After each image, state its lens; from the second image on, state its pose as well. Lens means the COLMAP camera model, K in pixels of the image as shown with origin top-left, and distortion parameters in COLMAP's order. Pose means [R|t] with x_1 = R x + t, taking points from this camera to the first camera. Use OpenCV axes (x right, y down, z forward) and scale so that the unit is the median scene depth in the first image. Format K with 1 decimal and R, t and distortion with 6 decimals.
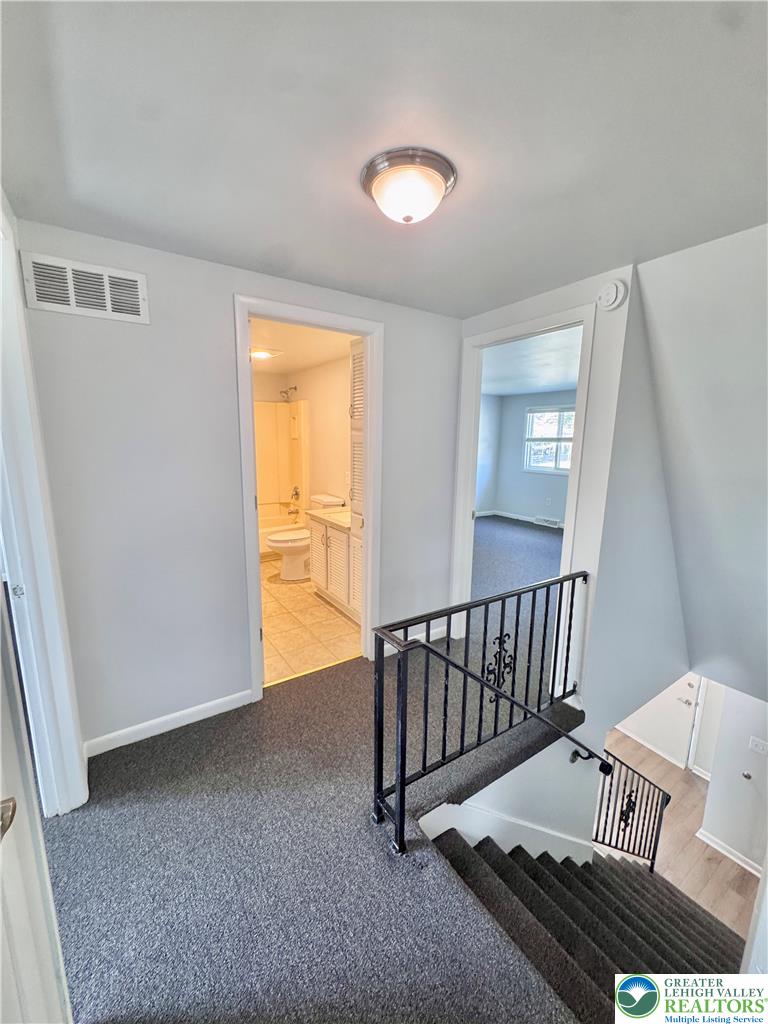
lens RADIAL K [[408.9, 0, 384.6], [0, 408.9, 509.9], [0, 0, 1]] dist [-0.001504, 0.000905]
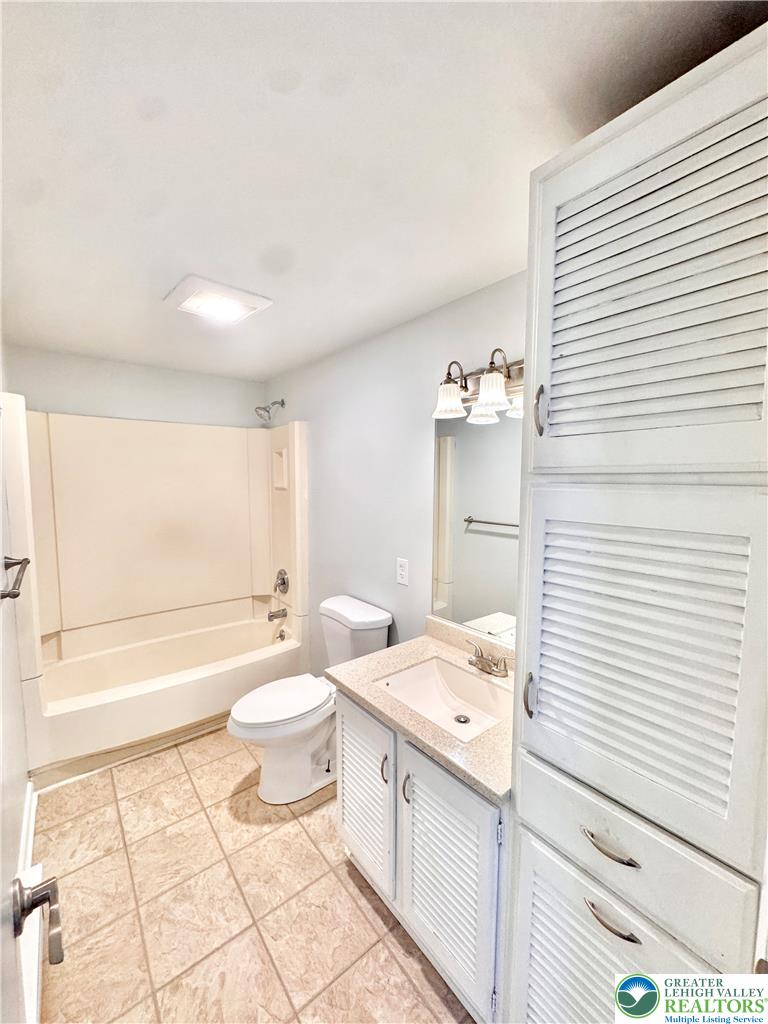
lens RADIAL K [[408.9, 0, 380.2], [0, 408.9, 514.2], [0, 0, 1]] dist [-0.001504, 0.000905]
pose [[0.997258, -0.015100, 0.072440, -0.123617], [0.021440, 0.995928, -0.087563, -0.085370], [-0.070823, 0.088876, 0.993522, 0.425340]]
